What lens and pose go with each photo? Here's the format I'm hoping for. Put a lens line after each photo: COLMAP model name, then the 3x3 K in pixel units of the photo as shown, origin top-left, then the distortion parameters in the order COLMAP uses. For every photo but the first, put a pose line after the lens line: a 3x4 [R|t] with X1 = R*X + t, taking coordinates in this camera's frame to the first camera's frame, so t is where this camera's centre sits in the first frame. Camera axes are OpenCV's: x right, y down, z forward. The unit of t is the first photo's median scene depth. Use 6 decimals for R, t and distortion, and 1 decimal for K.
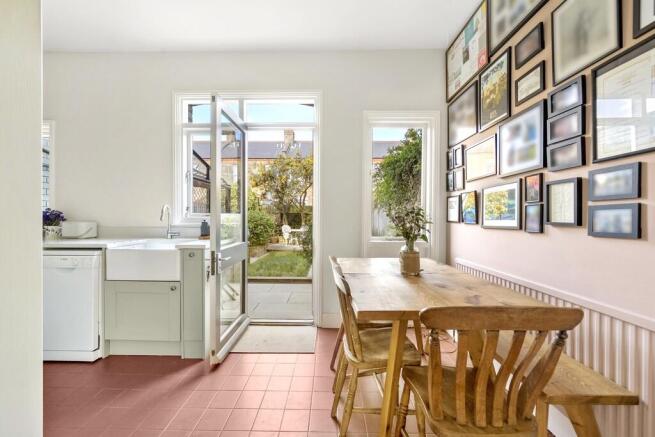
lens RADIAL K [[255.0, 0, 326.6], [0, 255.0, 216.8], [0, 0, 1]] dist [-0.000973, -0.000097]
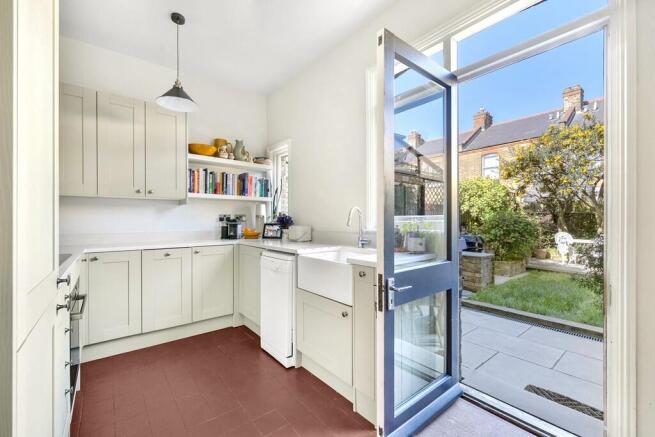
lens RADIAL K [[277.4, 0, 327.9], [0, 277.4, 219.7], [0, 0, 1]] dist [-0.003903, 0.000126]
pose [[0.635020, -0.005816, -0.772474, 0.012991], [0.006240, 0.999978, -0.002399, -0.002590], [0.772471, -0.003297, 0.635042, 0.344286]]
